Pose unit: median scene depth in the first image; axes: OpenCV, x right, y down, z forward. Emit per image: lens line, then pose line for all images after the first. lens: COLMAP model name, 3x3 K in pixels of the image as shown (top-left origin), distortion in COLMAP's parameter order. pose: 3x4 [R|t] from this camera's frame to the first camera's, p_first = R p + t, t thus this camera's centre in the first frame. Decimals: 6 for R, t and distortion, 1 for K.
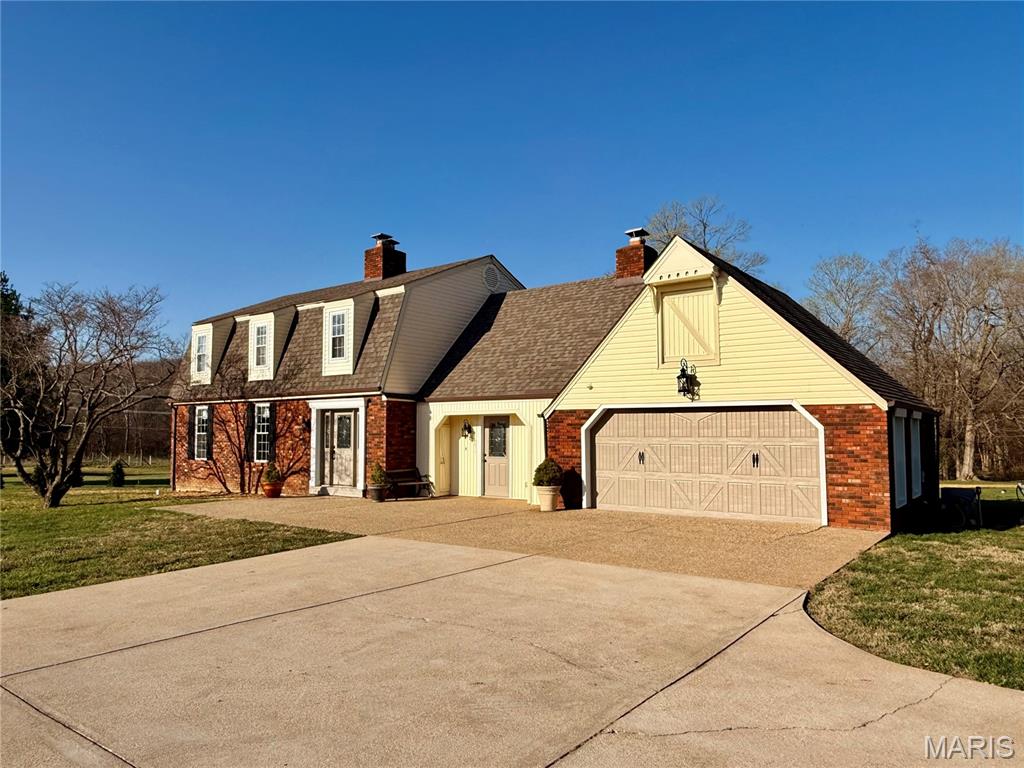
lens RADIAL K [[696.3, 0, 512.7], [0, 696.3, 385.7], [0, 0, 1]] dist [0.003851, -0.005239]
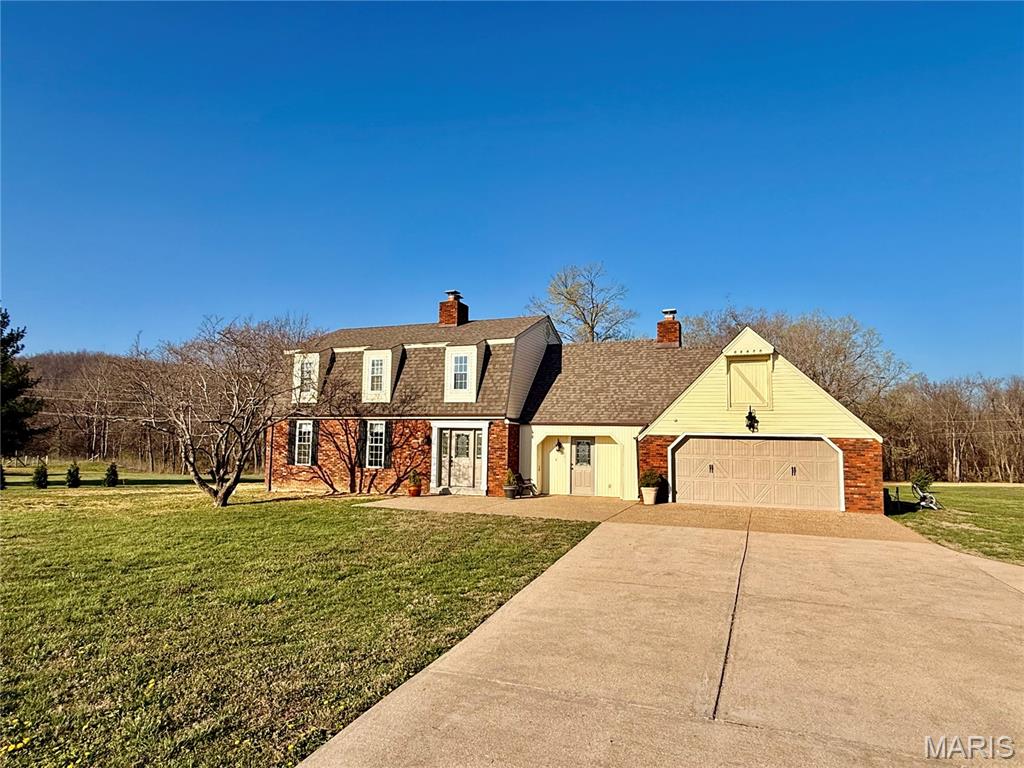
lens RADIAL K [[593.1, 0, 511.6], [0, 593.1, 383.7], [0, 0, 1]] dist [0.006731, 0.001569]
pose [[0.965835, 0.041981, 0.255736, -0.453988], [-0.035674, 0.998935, -0.029255, -0.021499], [-0.256692, 0.019132, 0.966304, -0.109688]]
